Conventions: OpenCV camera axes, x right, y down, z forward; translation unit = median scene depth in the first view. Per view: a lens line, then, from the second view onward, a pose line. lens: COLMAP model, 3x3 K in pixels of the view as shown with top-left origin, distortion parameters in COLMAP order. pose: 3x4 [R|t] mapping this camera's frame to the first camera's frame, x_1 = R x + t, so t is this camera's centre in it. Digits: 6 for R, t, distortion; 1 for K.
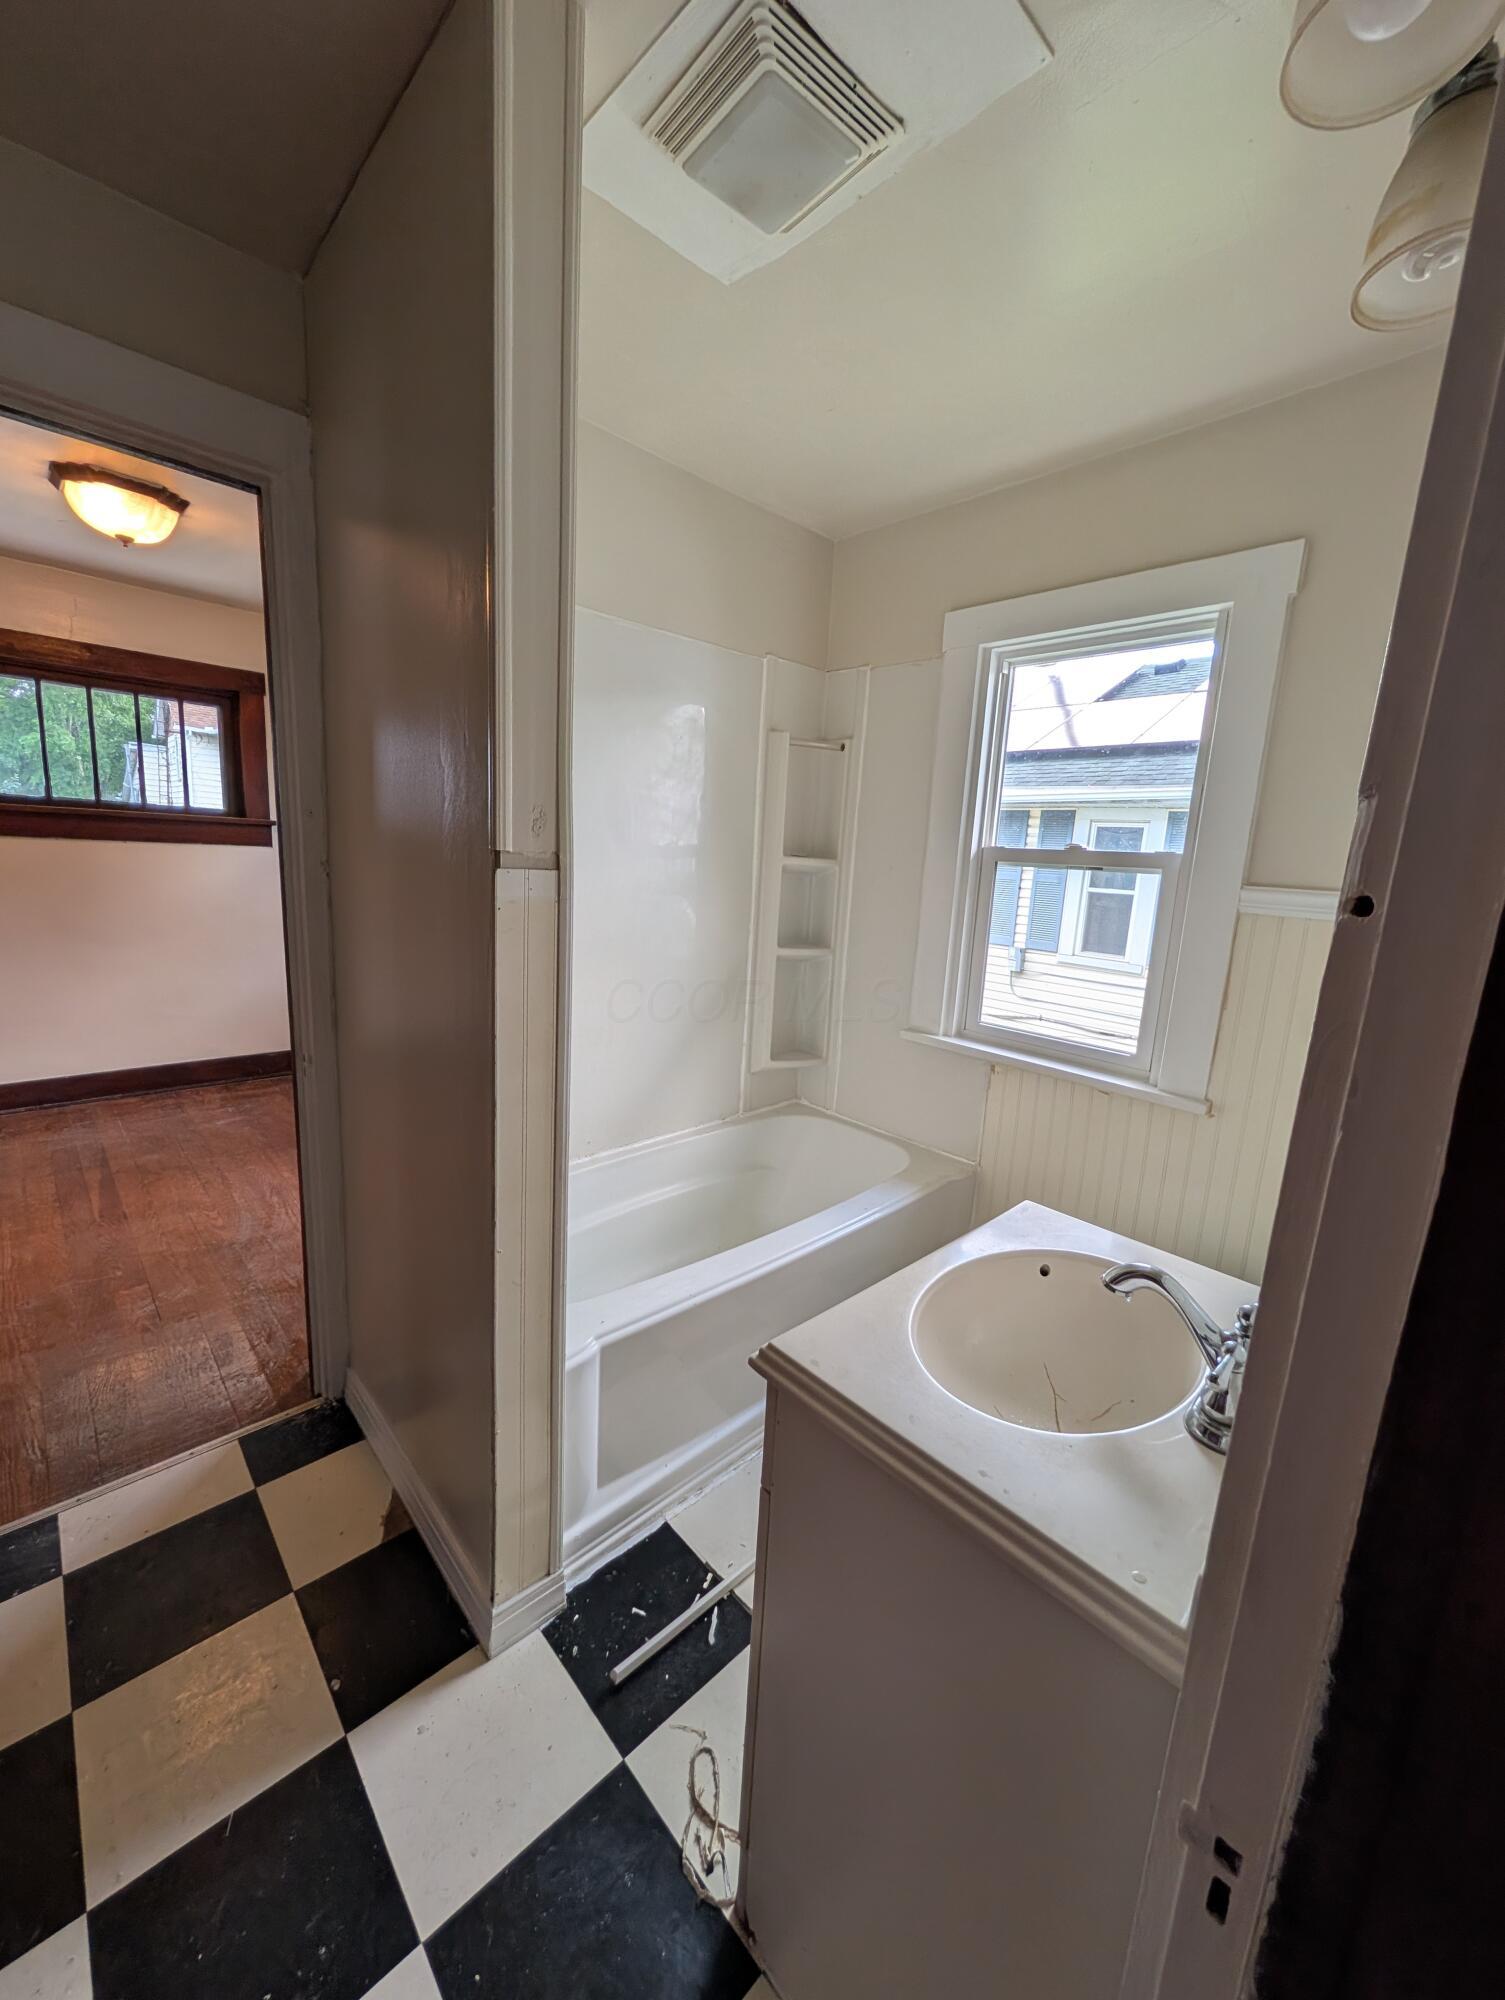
lens RADIAL K [[770.8, 0, 747.6], [0, 770.8, 995.7], [0, 0, 1]] dist [-0.001043, 0.000504]
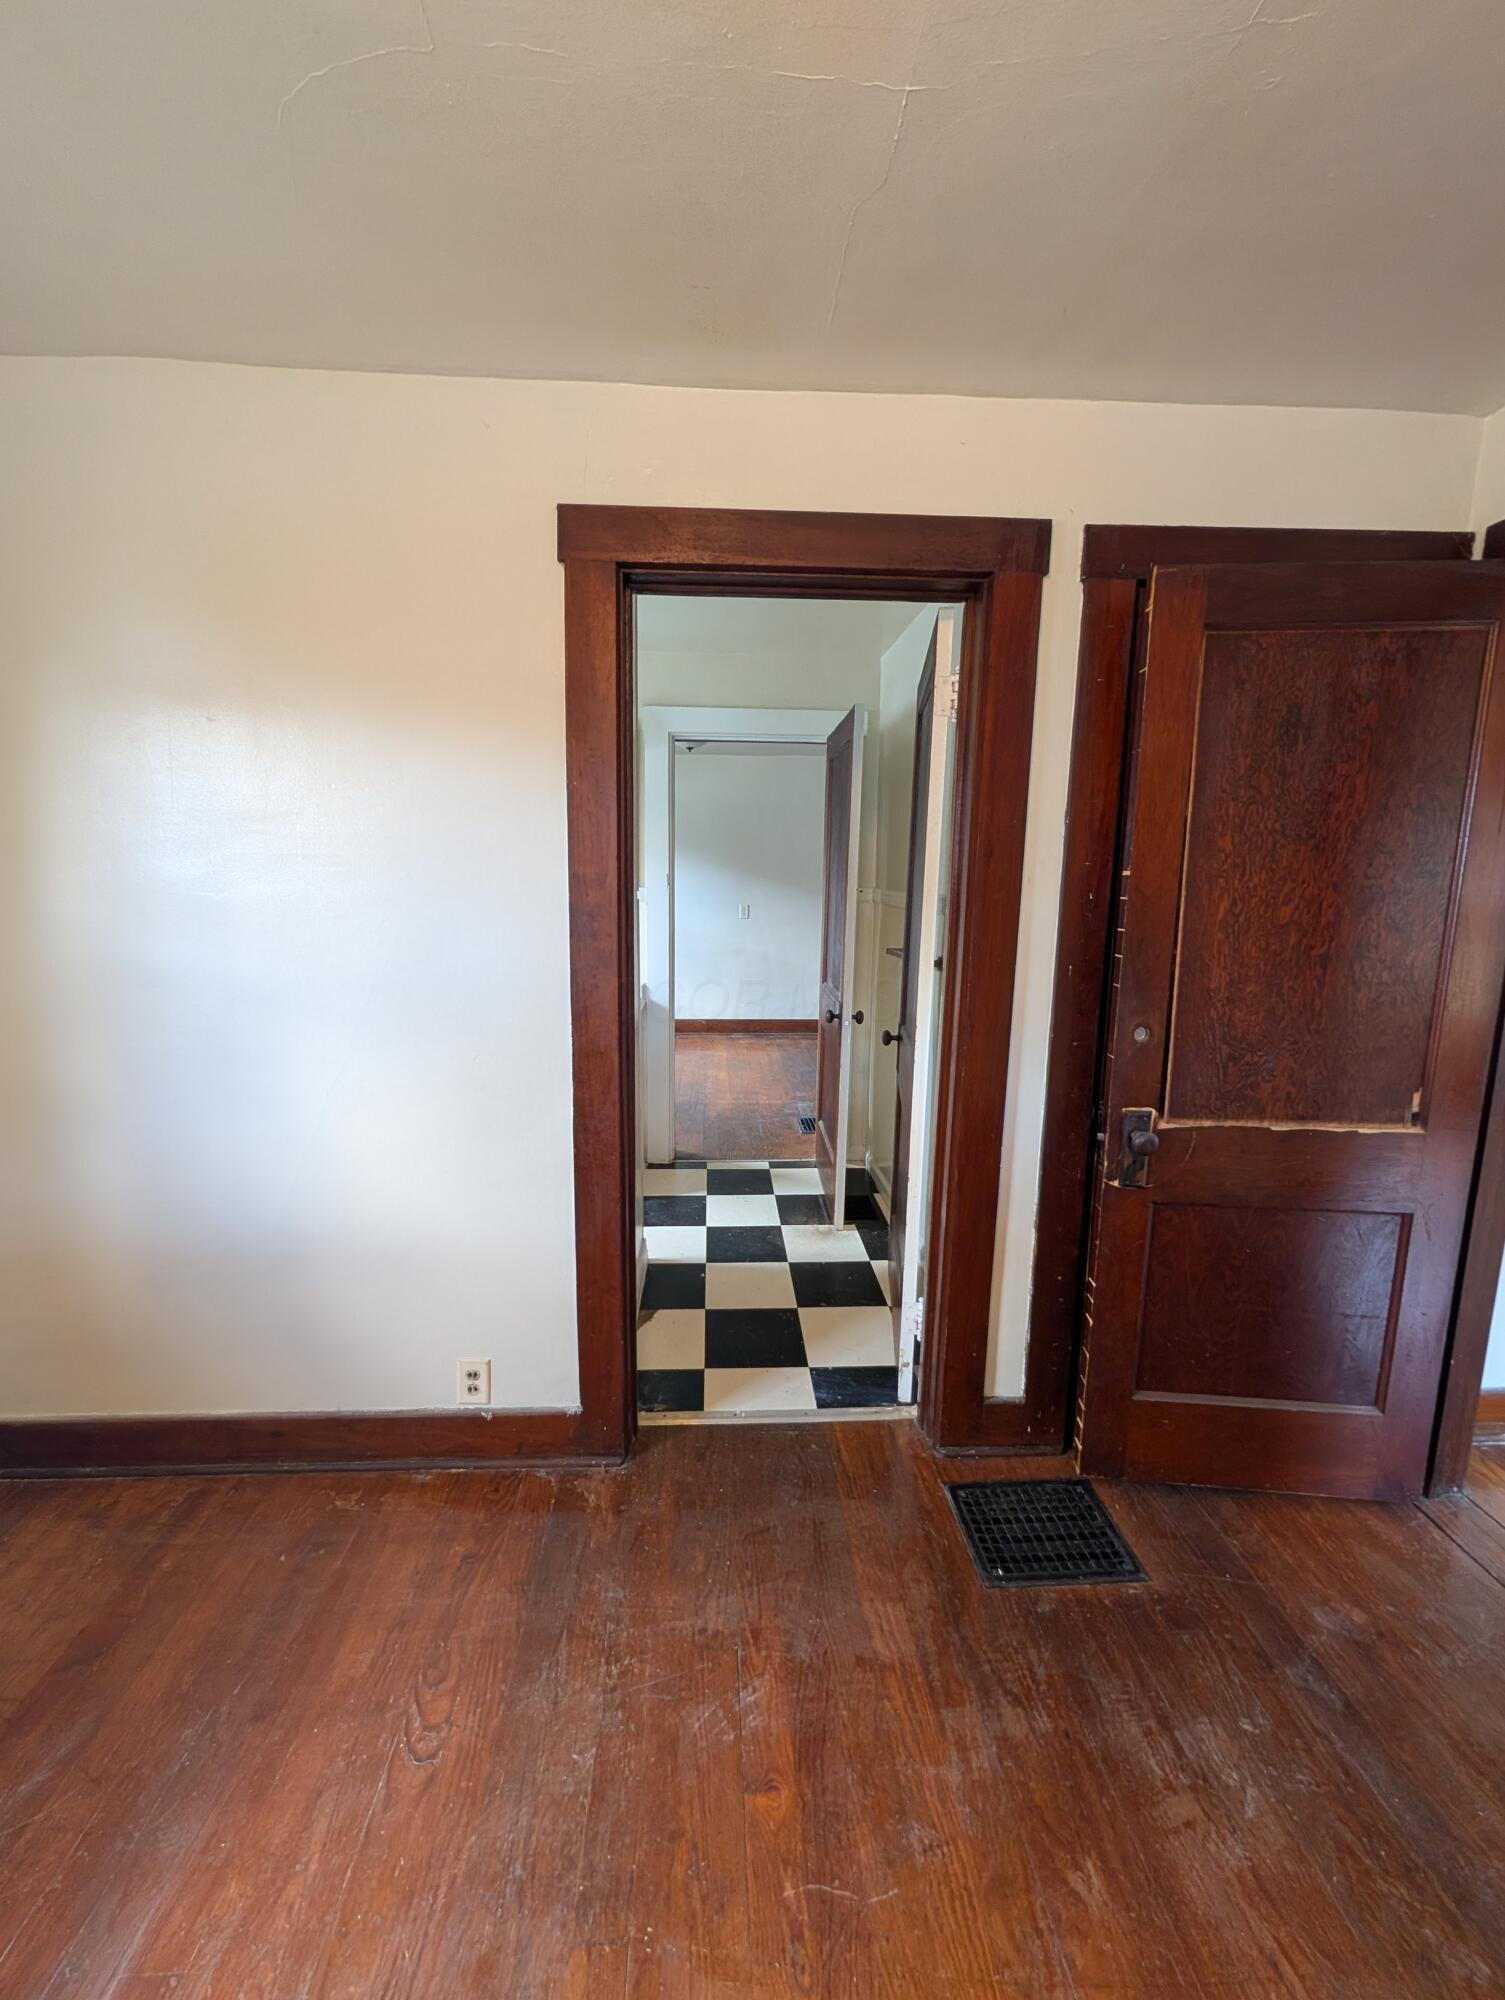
lens RADIAL K [[770.8, 0, 747.6], [0, 770.8, 995.7], [0, 0, 1]] dist [-0.001043, 0.000504]
pose [[-0.759445, -0.168450, 0.628386, -0.684337], [0.070500, 0.938900, 0.336892, -0.210636], [-0.646741, 0.300152, -0.701167, 0.809052]]
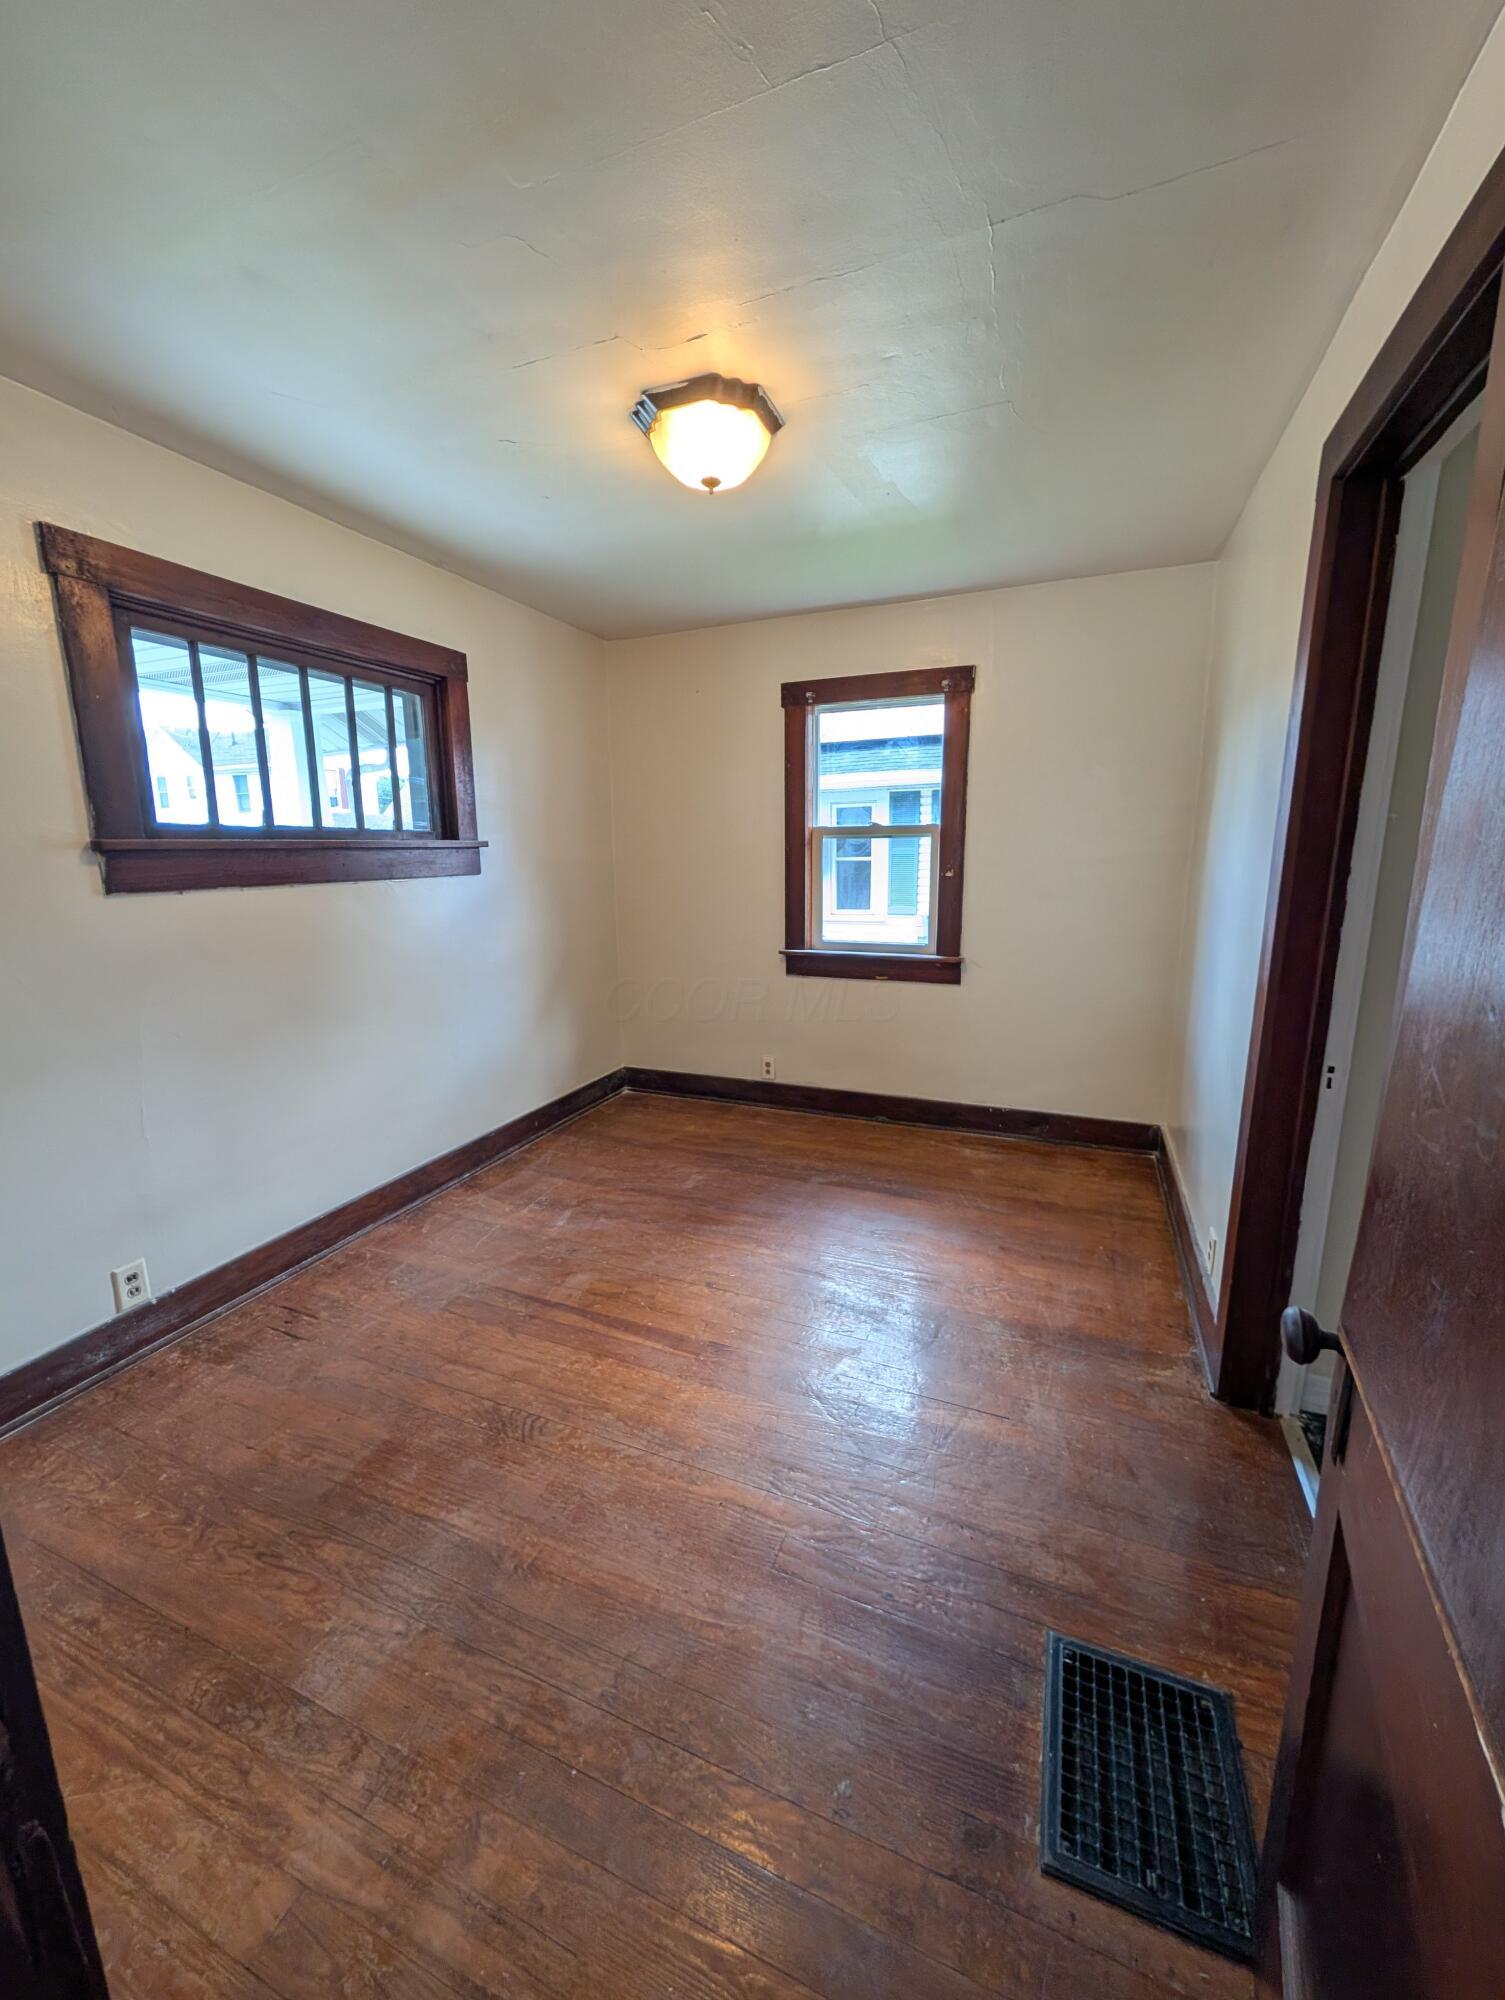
lens RADIAL K [[770.8, 0, 747.6], [0, 770.8, 995.7], [0, 0, 1]] dist [-0.001043, 0.000504]
pose [[0.911483, -0.143317, 0.385562, -0.811450], [0.136345, 0.989615, 0.045523, -0.080768], [-0.388083, 0.011076, 0.921558, 0.194153]]
